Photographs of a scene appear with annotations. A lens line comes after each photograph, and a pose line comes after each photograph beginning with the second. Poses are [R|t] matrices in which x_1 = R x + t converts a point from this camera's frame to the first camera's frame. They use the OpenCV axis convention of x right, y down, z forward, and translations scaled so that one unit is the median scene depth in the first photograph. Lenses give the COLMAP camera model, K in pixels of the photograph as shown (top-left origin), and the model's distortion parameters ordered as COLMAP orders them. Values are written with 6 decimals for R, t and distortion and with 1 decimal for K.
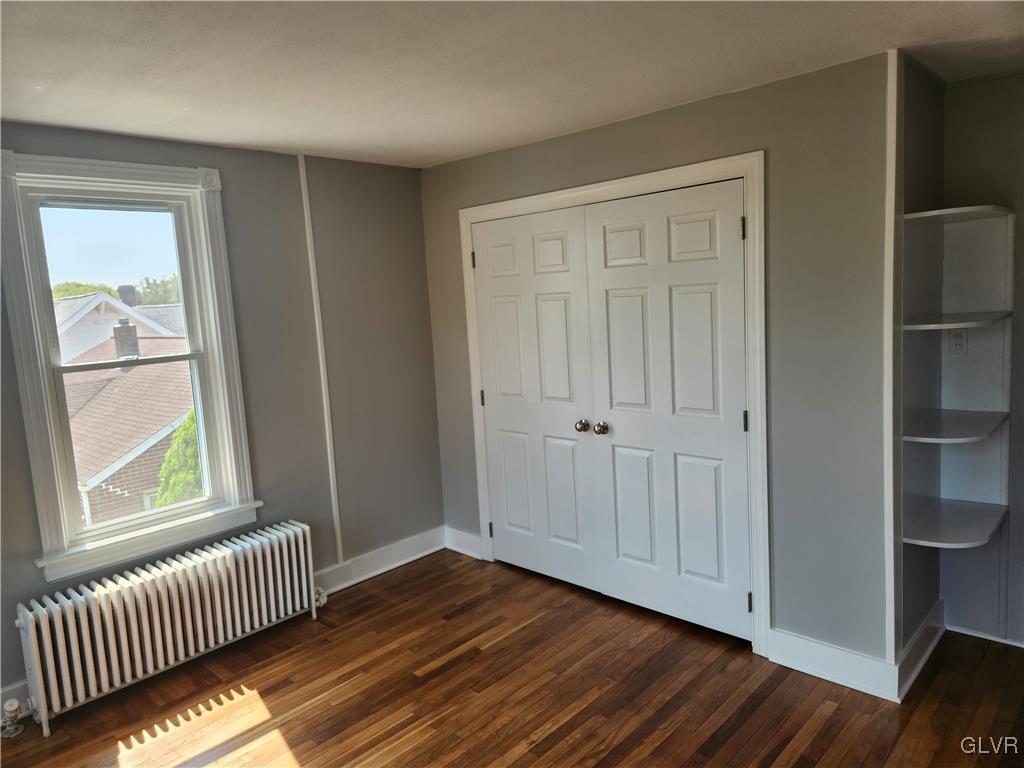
lens RADIAL K [[684.0, 0, 512.0], [0, 684.0, 384.0], [0, 0, 1]] dist [0.030653, 0.000356]
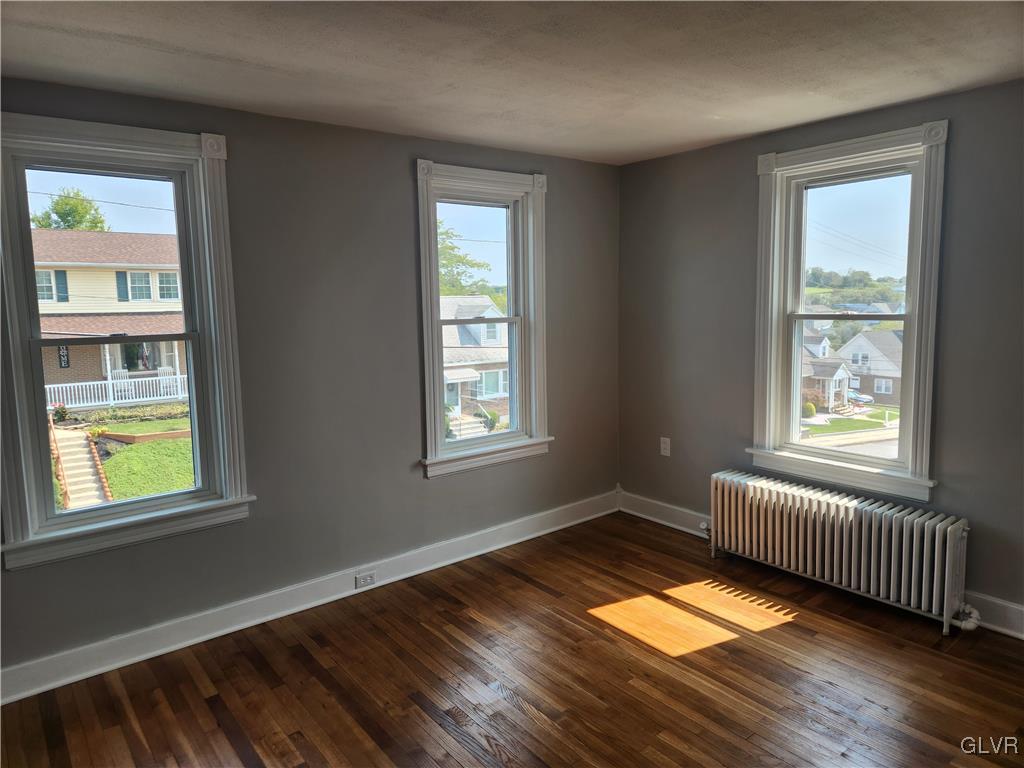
lens RADIAL K [[684.0, 0, 512.0], [0, 684.0, 384.0], [0, 0, 1]] dist [0.030653, 0.000356]
pose [[-0.137074, 0.186116, -0.972919, 0.666960], [-0.102045, 0.974311, 0.200759, -0.097165], [0.985291, 0.126801, -0.114561, 0.606691]]
